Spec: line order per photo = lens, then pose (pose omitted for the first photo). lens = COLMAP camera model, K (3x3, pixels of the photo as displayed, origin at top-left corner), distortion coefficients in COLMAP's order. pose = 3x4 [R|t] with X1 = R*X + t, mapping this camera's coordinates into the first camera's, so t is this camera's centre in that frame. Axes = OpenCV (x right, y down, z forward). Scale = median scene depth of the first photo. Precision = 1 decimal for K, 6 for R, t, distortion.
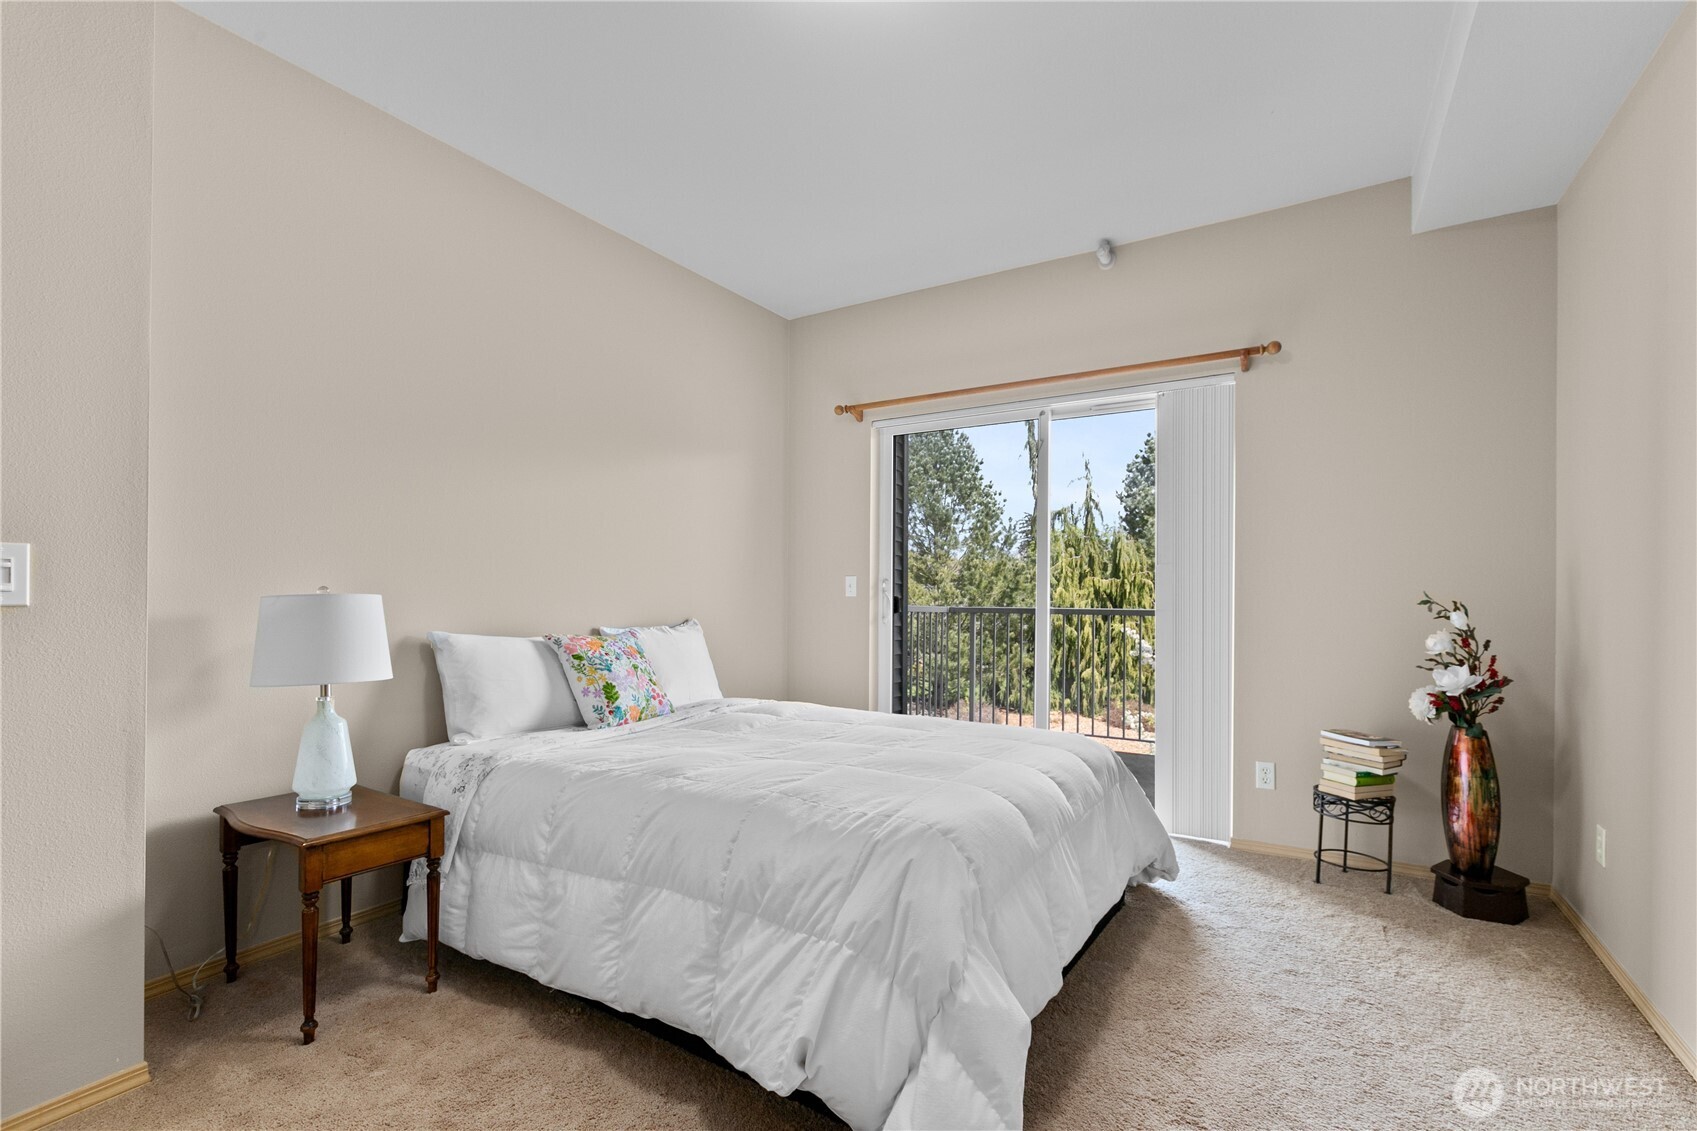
lens RADIAL K [[757.4, 0, 846.4], [0, 757.4, 594.4], [0, 0, 1]] dist [-0.001835, -0.000666]
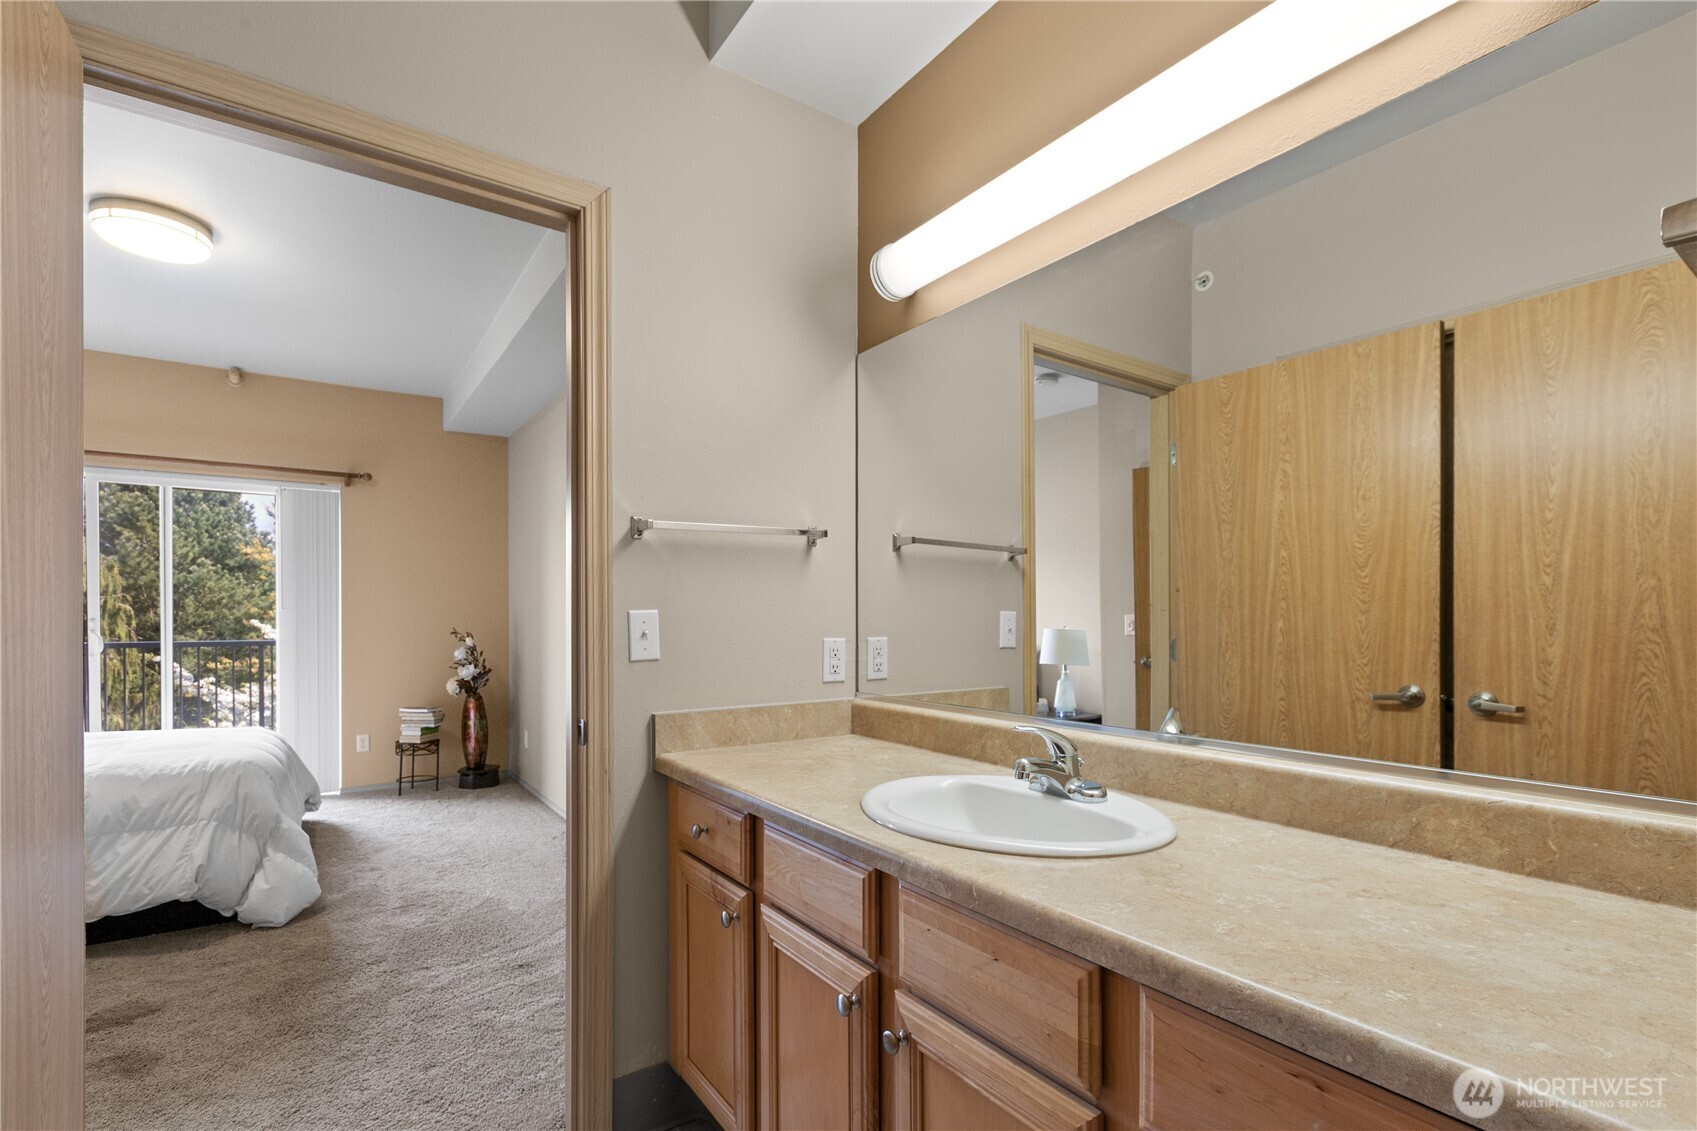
lens RADIAL K [[743.1, 0, 847.6], [0, 743.1, 608.3], [0, 0, 1]] dist [0.000376, 0.000226]
pose [[0.383778, 0.004828, 0.923413, -0.609640], [0.011886, 0.999878, -0.010168, -0.021500], [-0.923349, 0.014877, 0.383674, -0.664188]]
